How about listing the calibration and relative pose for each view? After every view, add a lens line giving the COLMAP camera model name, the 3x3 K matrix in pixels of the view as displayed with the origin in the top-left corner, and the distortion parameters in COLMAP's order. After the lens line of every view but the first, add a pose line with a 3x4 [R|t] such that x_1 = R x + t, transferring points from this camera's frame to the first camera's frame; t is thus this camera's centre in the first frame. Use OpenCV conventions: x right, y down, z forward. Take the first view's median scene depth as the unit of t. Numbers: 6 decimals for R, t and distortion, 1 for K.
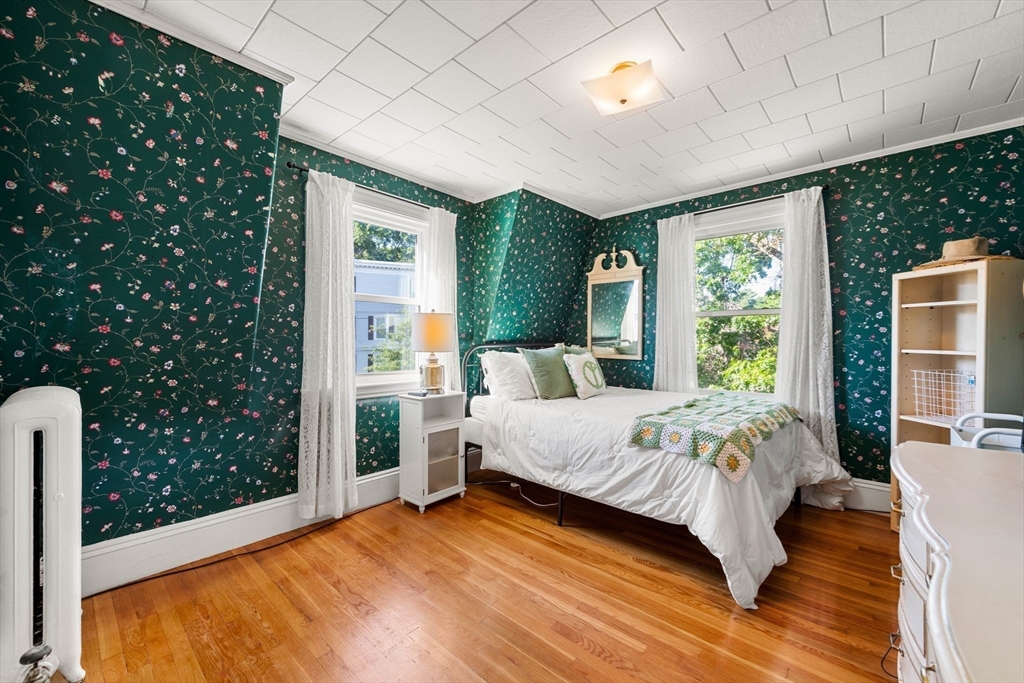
lens RADIAL K [[413.1, 0, 512.3], [0, 413.1, 331.1], [0, 0, 1]] dist [0.009666, -0.000210]
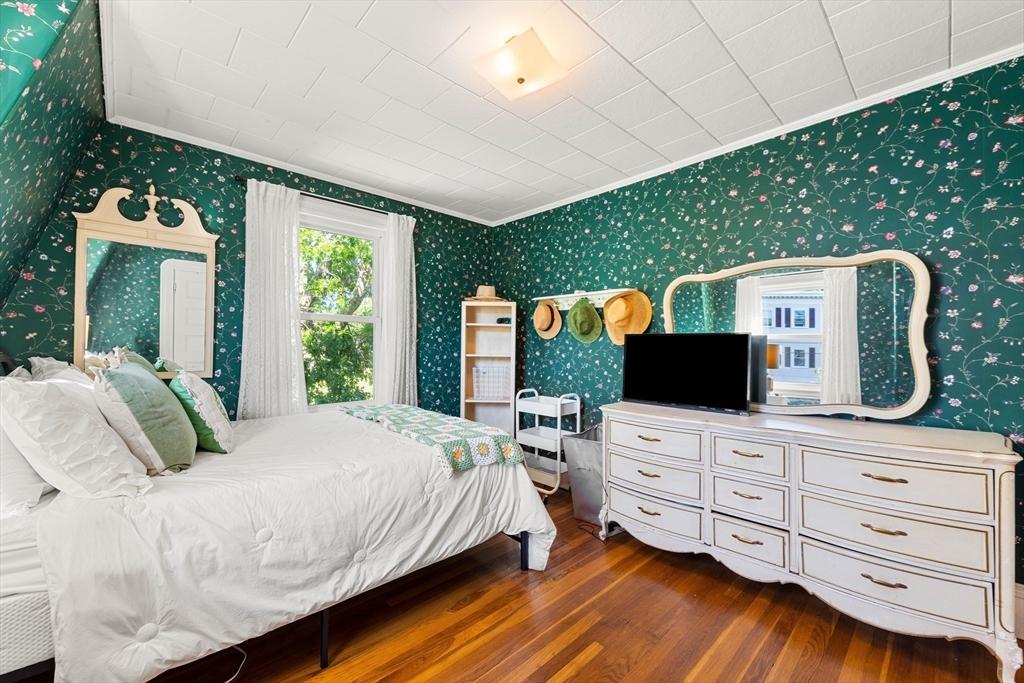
lens RADIAL K [[410.8, 0, 510.3], [0, 410.8, 340.4], [0, 0, 1]] dist [0.012822, -0.000102]
pose [[0.070504, 0.016748, 0.997371, -0.420724], [-0.025341, 0.999566, -0.014994, 0.011885], [-0.997190, -0.024217, 0.070898, 0.655710]]
